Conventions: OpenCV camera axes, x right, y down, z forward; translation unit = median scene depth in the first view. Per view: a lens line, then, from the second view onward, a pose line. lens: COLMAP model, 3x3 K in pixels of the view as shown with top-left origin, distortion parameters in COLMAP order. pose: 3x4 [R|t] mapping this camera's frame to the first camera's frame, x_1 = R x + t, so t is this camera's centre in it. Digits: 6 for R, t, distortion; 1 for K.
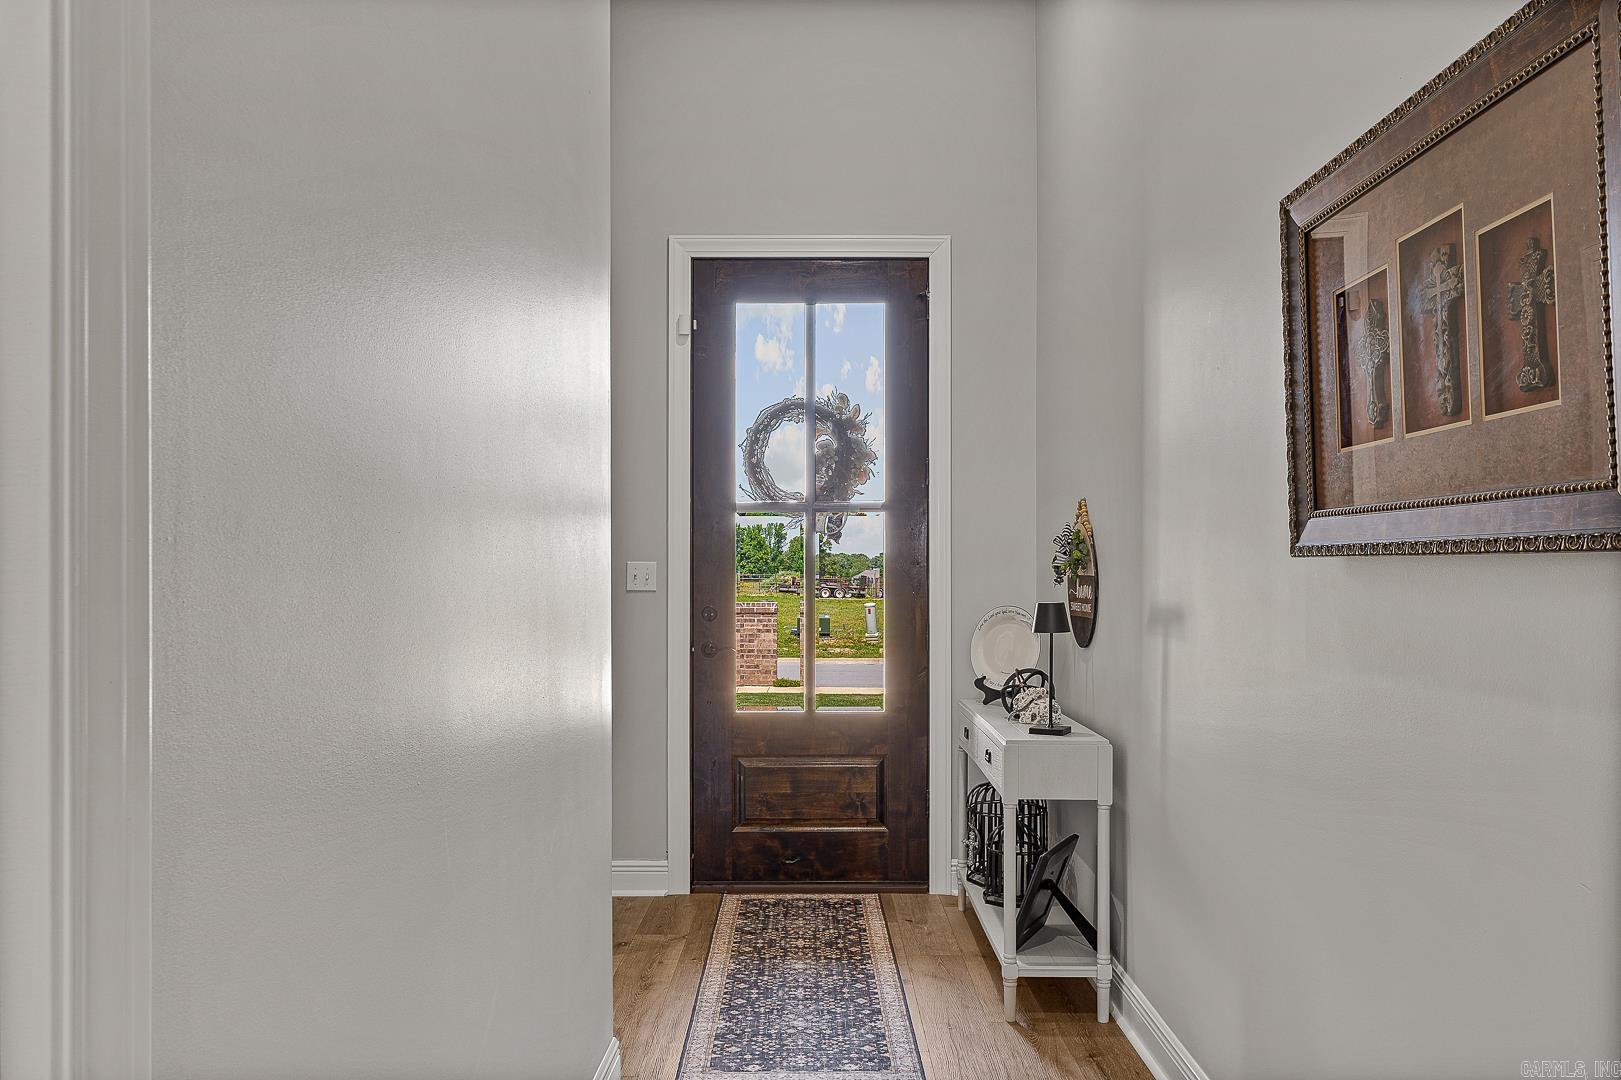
lens RADIAL K [[1262.0, 0, 810.5], [0, 1262.0, 540.0], [0, 0, 1]] dist [0.000047, -0.000013]
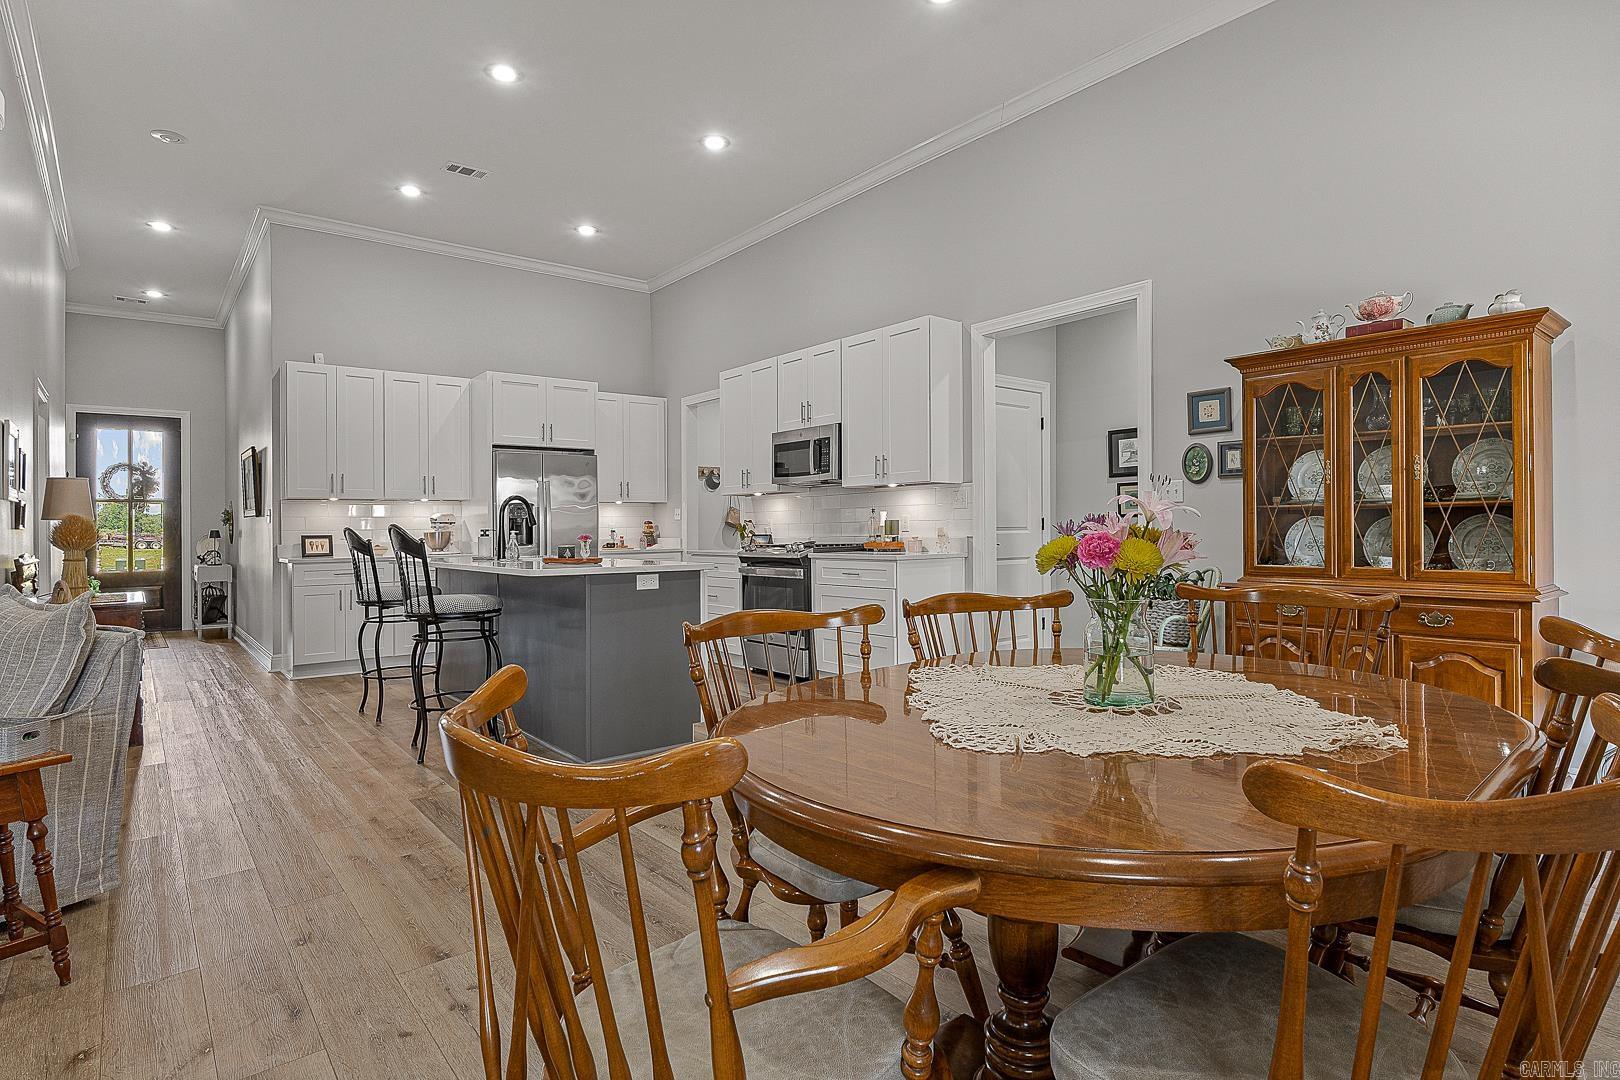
lens RADIAL K [[799.1, 0, 810.0], [0, 799.1, 540.0], [0, 0, 1]] dist [0.002025, 0.000441]
pose [[0.760540, 0.002881, 0.649285, -0.005497], [-0.024936, 0.999382, 0.024774, -0.019259], [-0.648812, -0.035032, 0.760142, -1.468727]]
